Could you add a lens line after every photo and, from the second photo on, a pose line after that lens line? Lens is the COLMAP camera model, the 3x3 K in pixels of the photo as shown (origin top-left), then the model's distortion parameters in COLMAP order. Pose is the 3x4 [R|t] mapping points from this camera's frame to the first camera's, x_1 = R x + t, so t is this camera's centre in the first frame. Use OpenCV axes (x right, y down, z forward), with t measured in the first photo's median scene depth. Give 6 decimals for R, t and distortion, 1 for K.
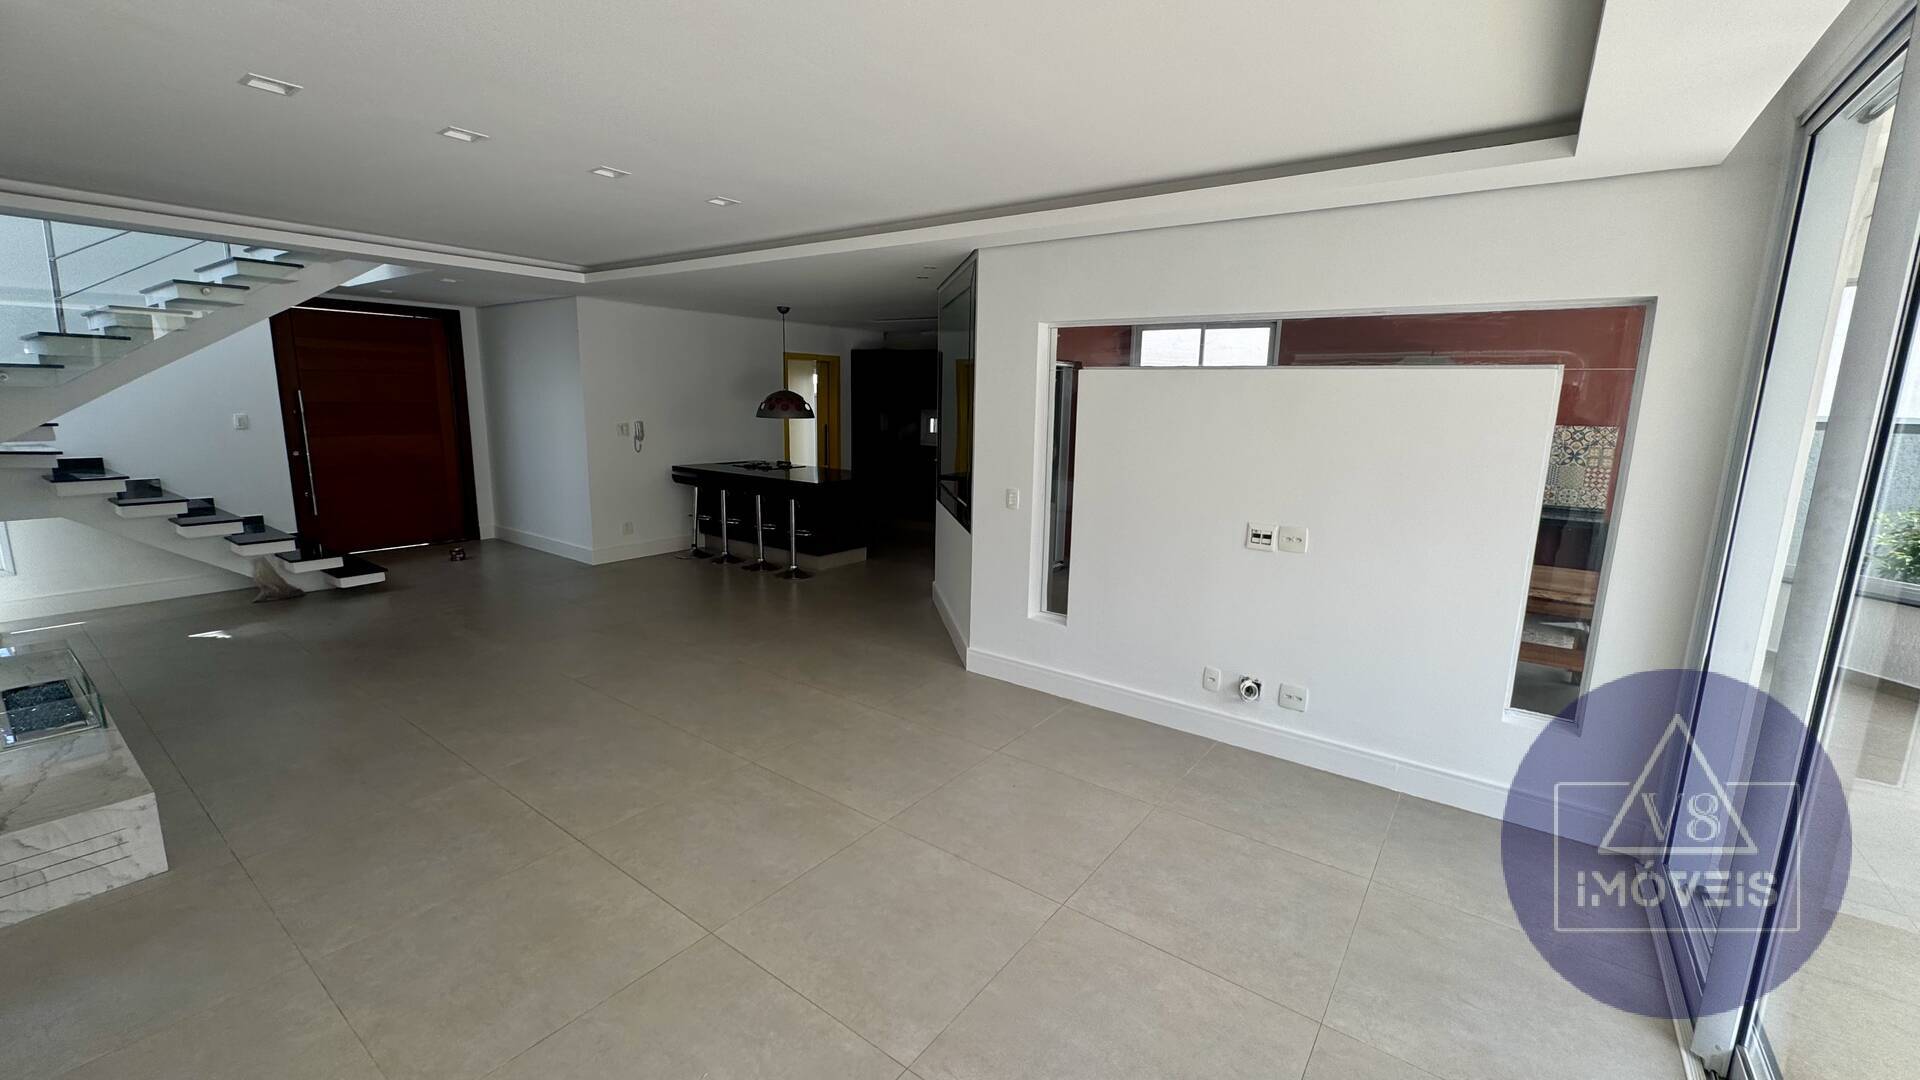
lens RADIAL K [[768.5, 0, 958.0], [0, 768.5, 537.8], [0, 0, 1]] dist [-0.001568, -0.000302]
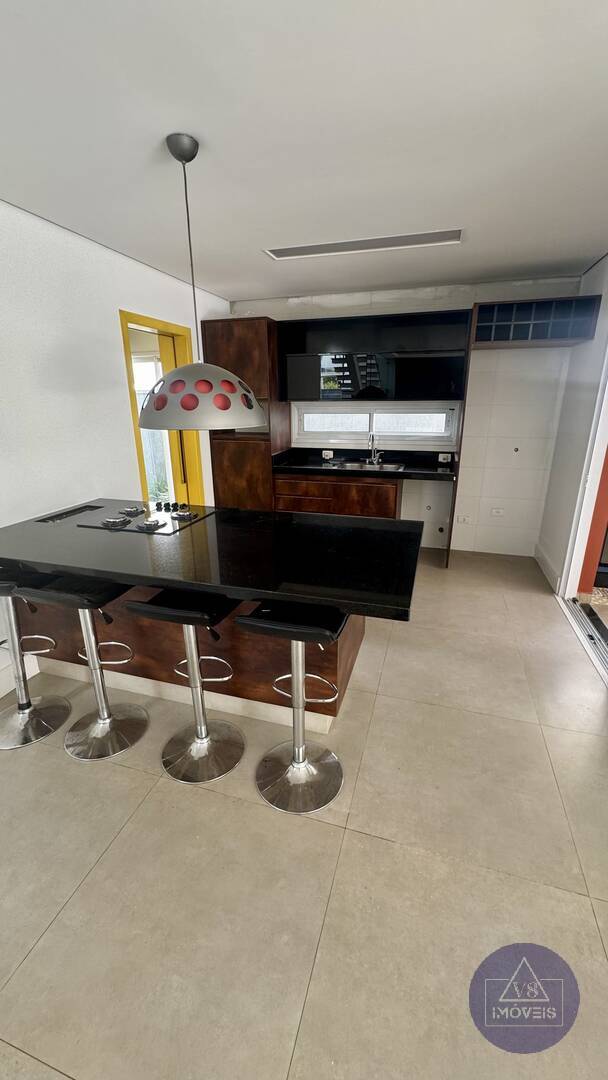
lens RADIAL K [[432.3, 0, 304.5], [0, 432.3, 540.3], [0, 0, 1]] dist [-0.001568, -0.000302]
pose [[0.945070, -0.129905, 0.299946, -0.195991], [0.086990, 0.984500, 0.152291, -0.091710], [-0.315081, -0.117834, 0.941722, 0.555445]]
